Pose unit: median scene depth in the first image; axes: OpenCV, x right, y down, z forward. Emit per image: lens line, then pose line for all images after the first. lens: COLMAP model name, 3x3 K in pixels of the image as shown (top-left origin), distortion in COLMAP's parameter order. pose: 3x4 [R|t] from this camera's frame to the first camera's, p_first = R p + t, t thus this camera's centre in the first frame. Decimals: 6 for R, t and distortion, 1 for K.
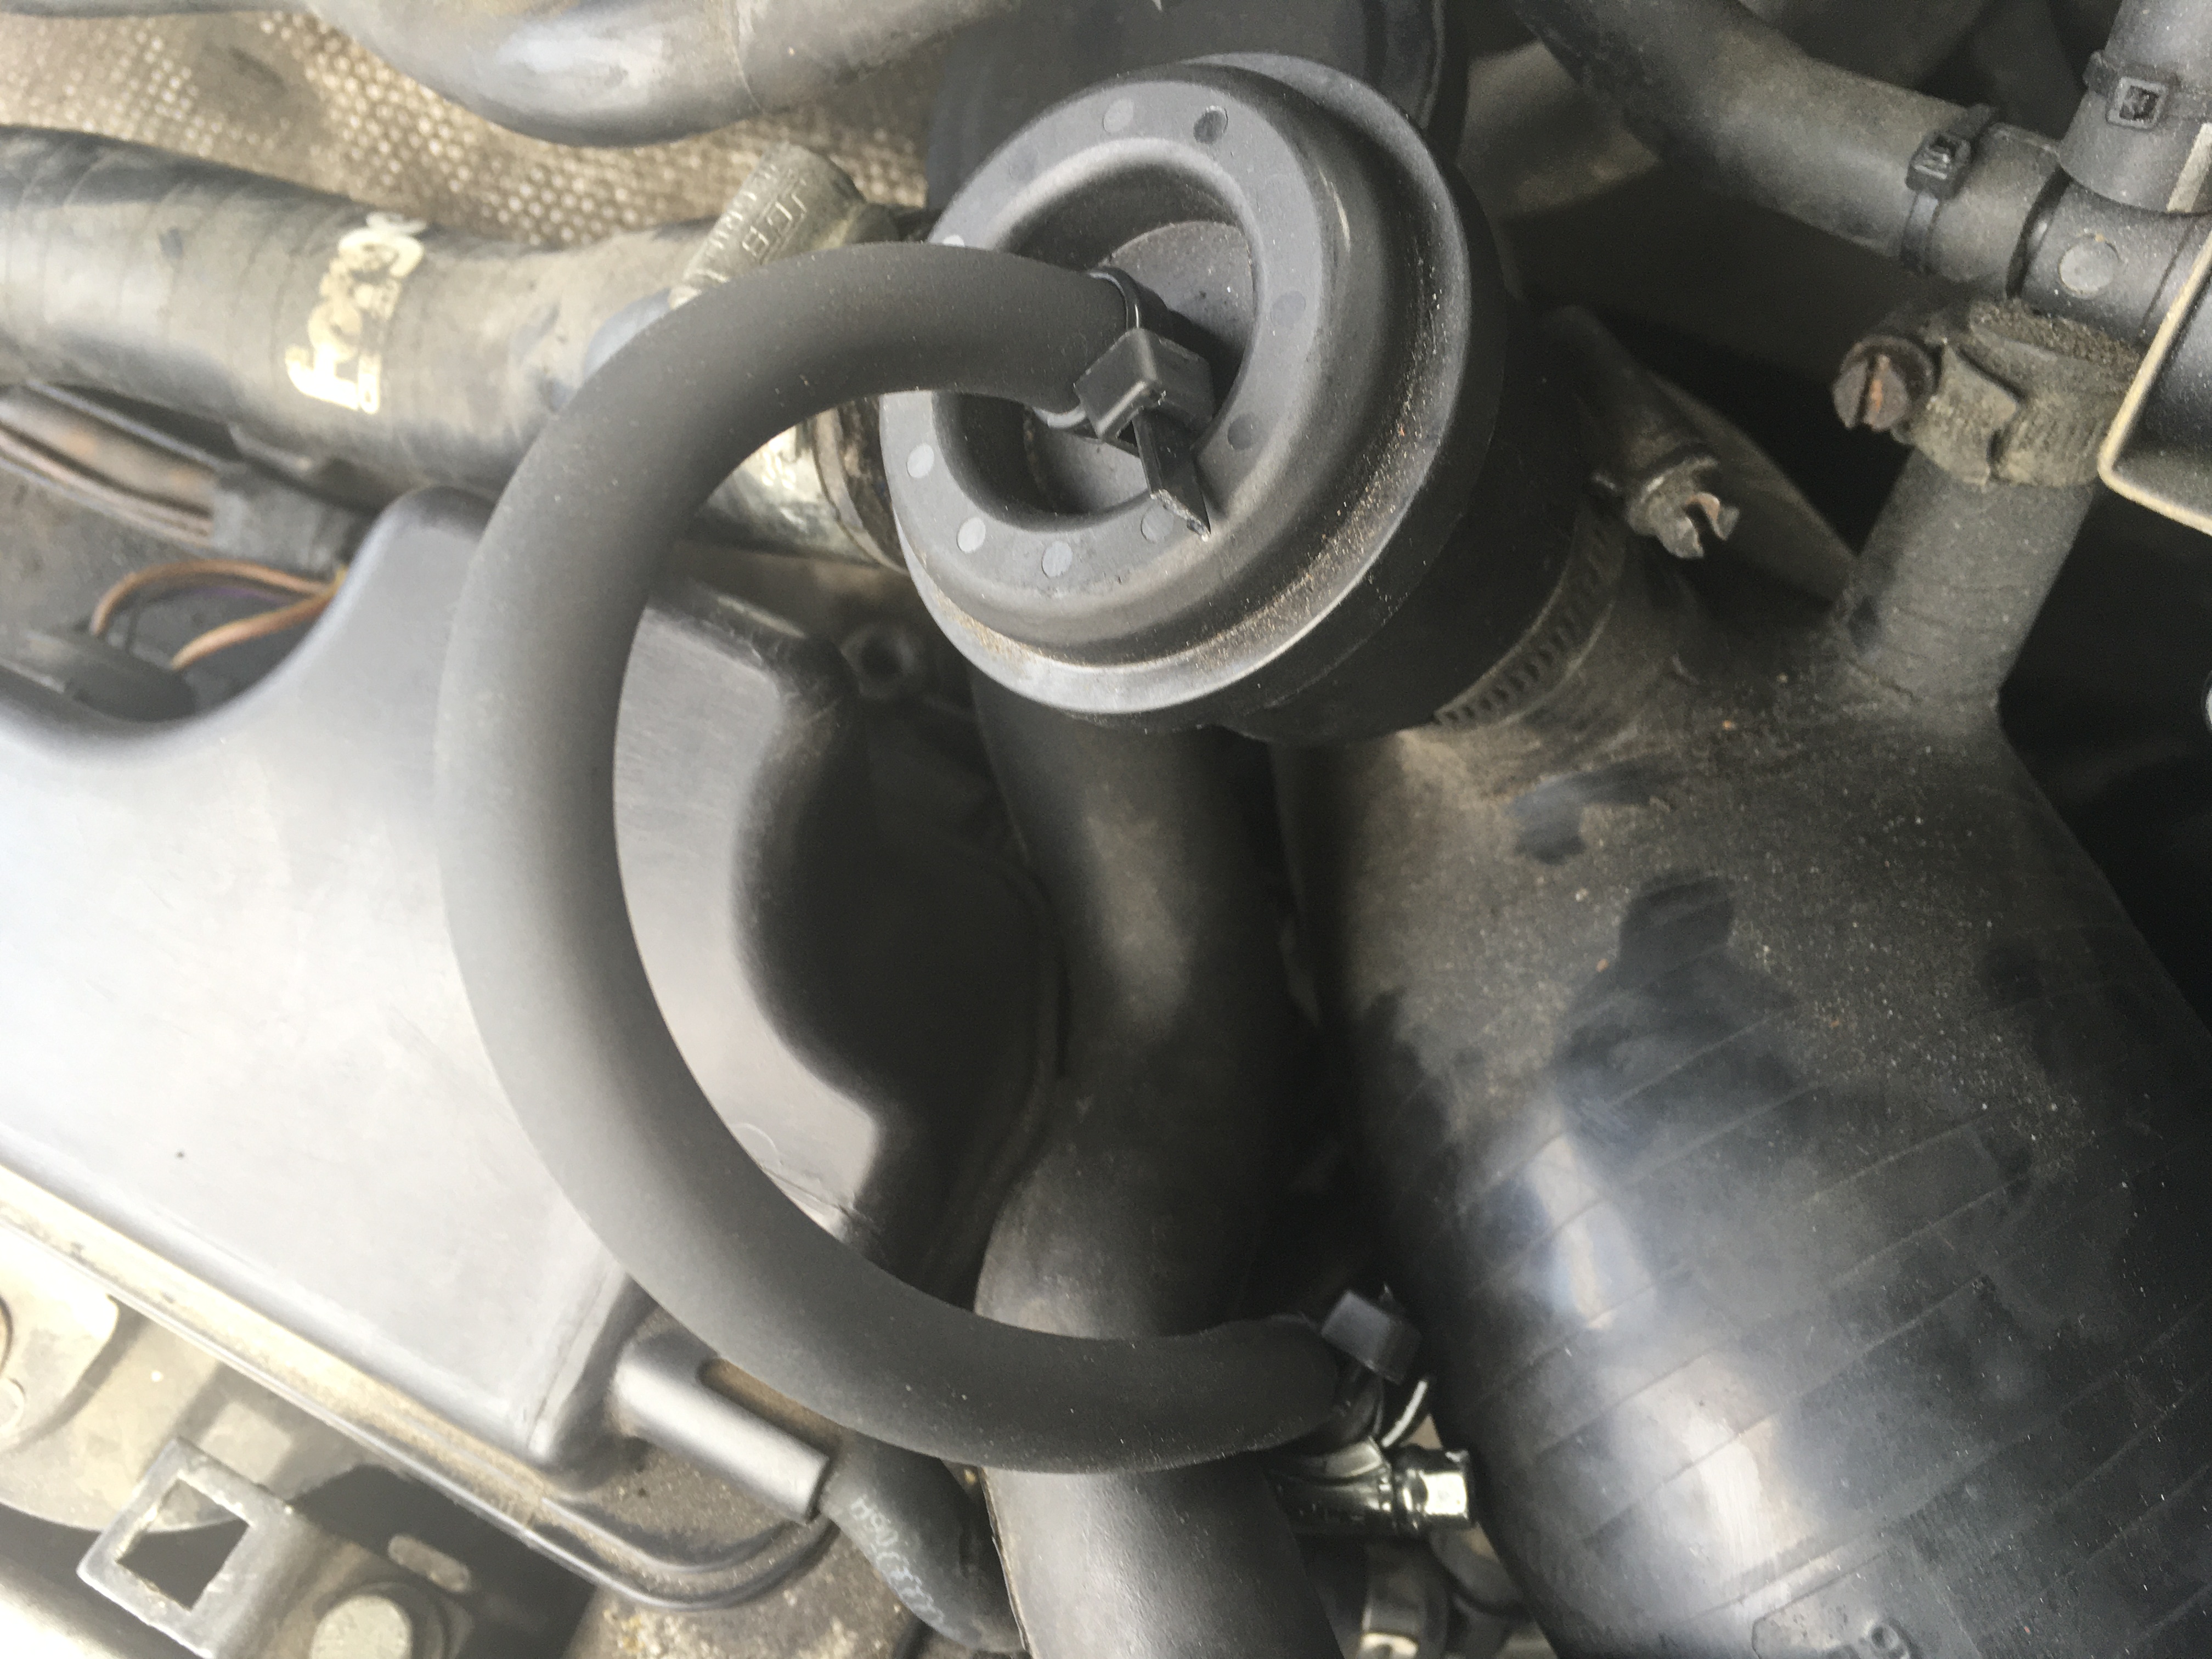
lens RADIAL K [[1933.4, 0, 1106.0], [0, 1933.4, 829.5], [0, 0, 1]] dist [0.095366, -0.168290]
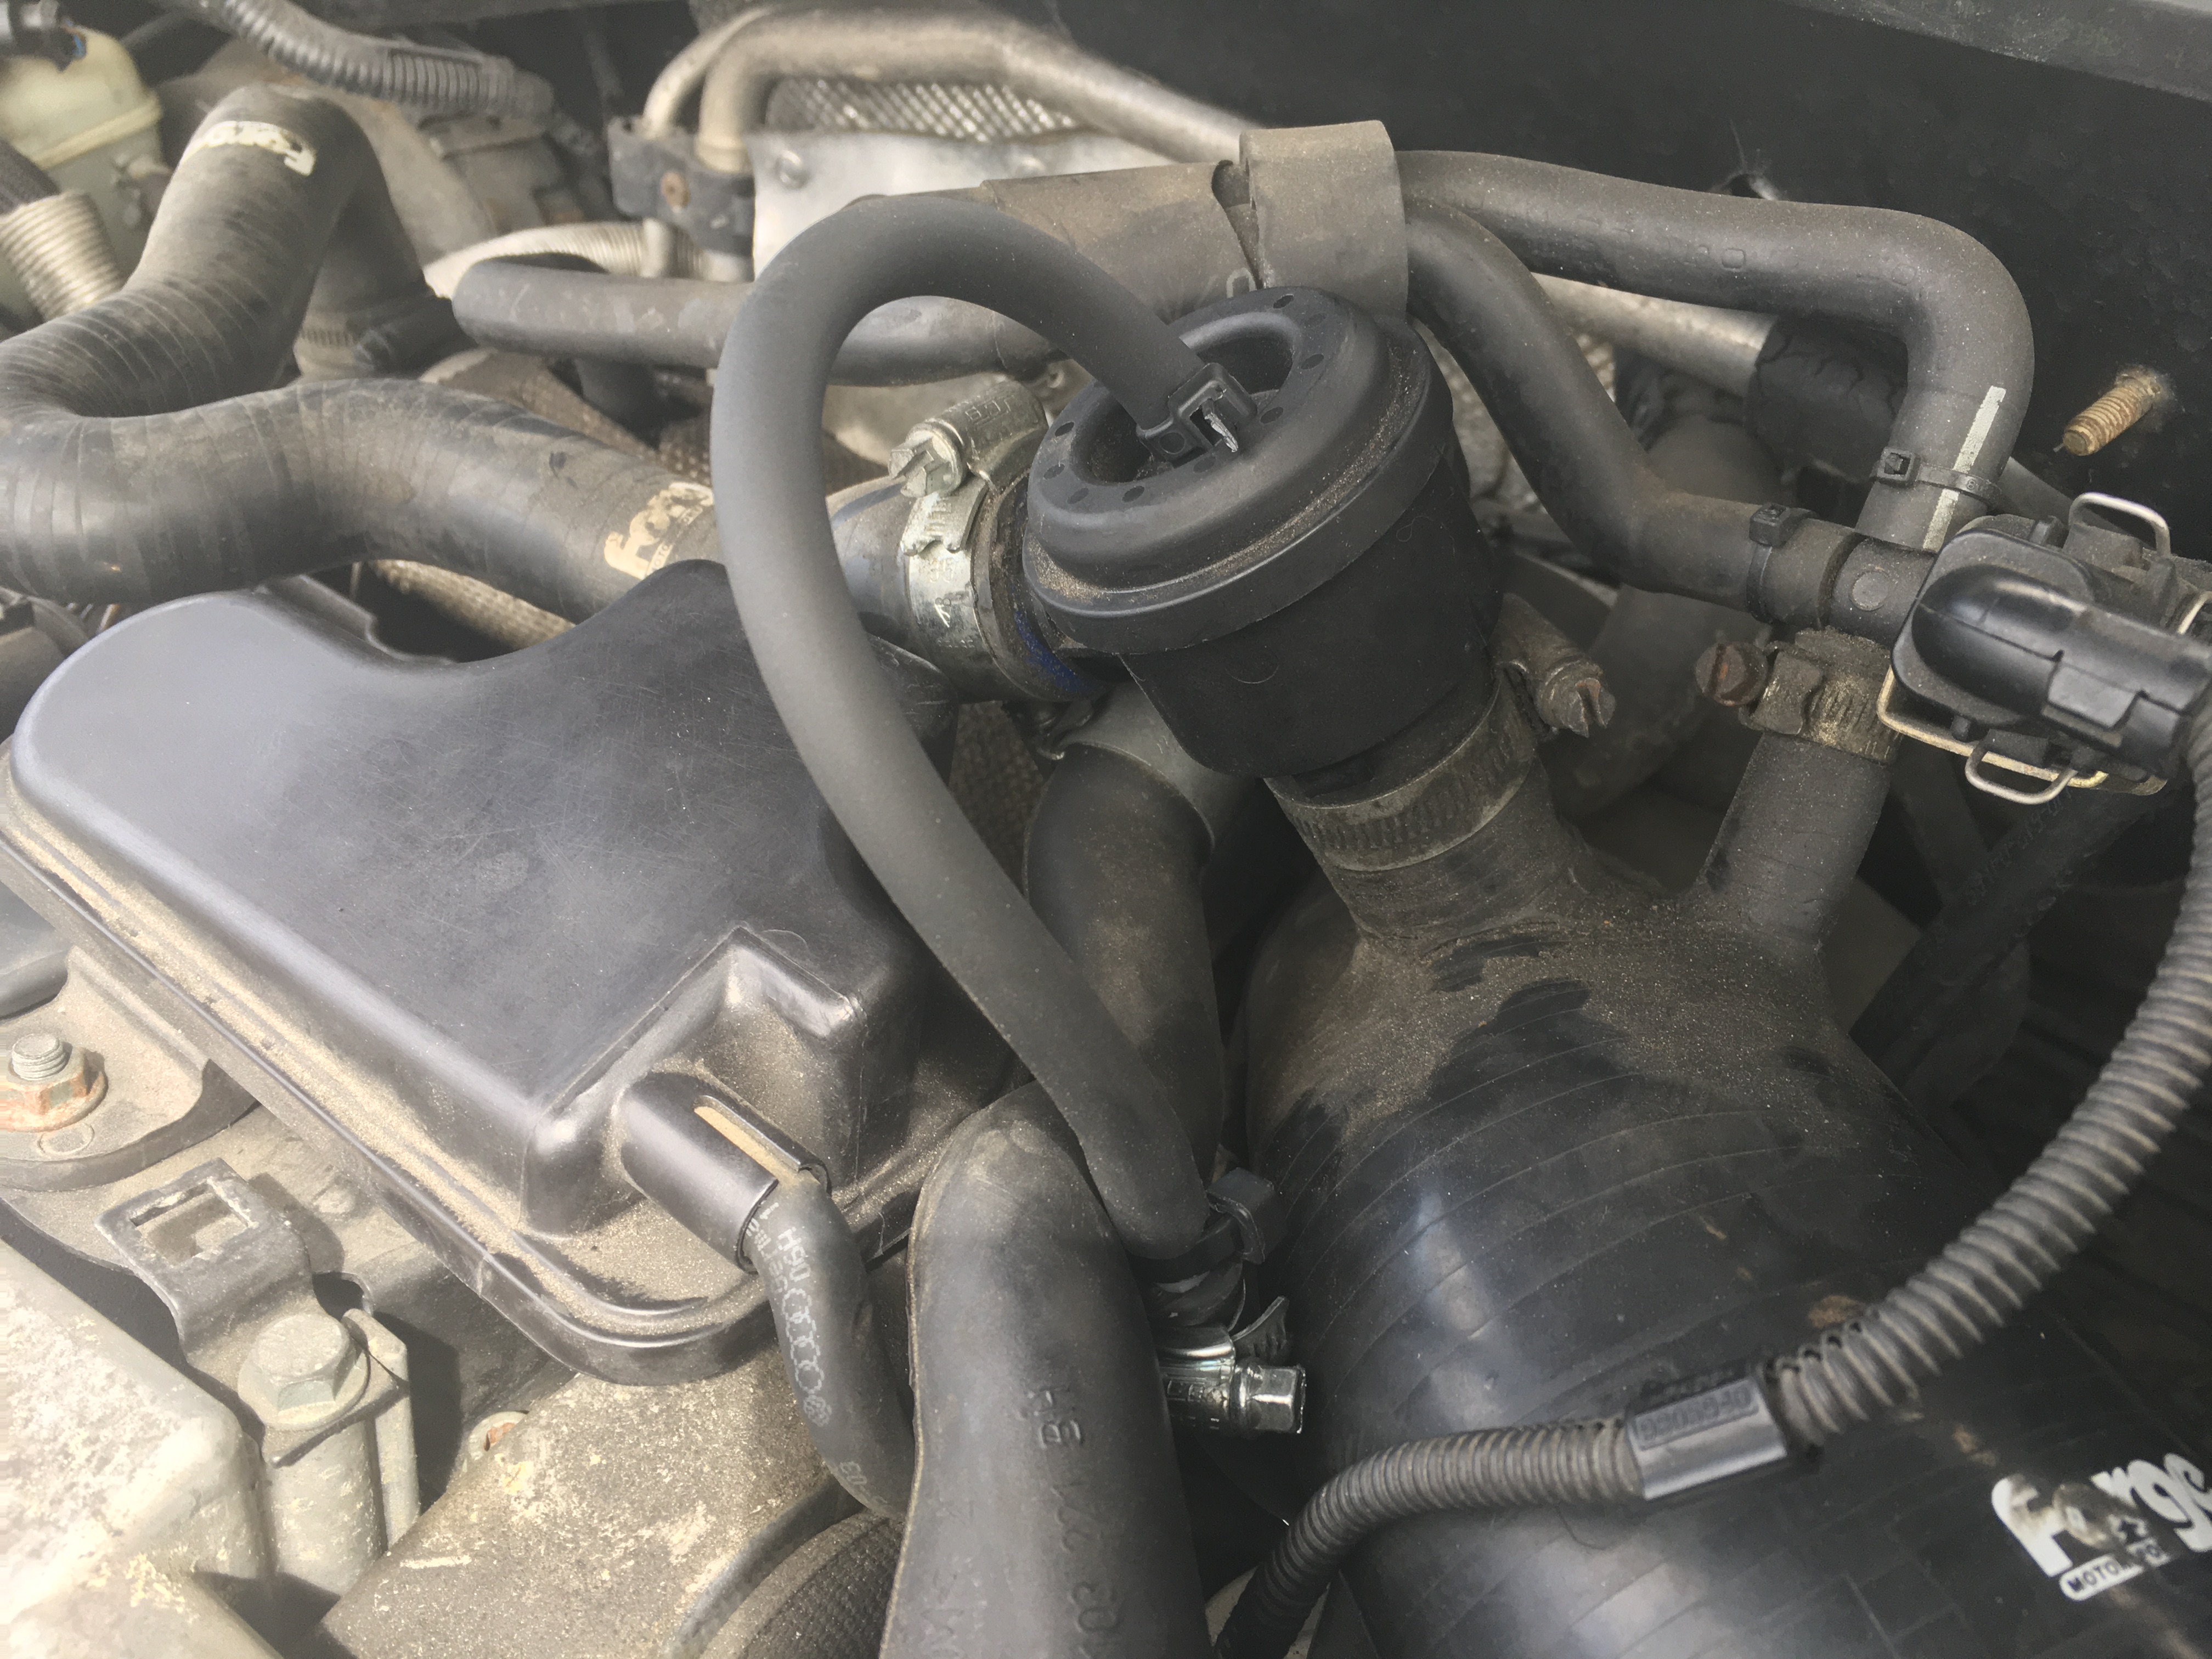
lens RADIAL K [[1933.4, 0, 1106.0], [0, 1933.4, 829.5], [0, 0, 1]] dist [0.095366, -0.168290]
pose [[0.975535, 0.202476, -0.085642, 0.105369], [-0.218014, 0.840840, -0.495437, 0.644262], [-0.028303, 0.501988, 0.864412, -0.124217]]
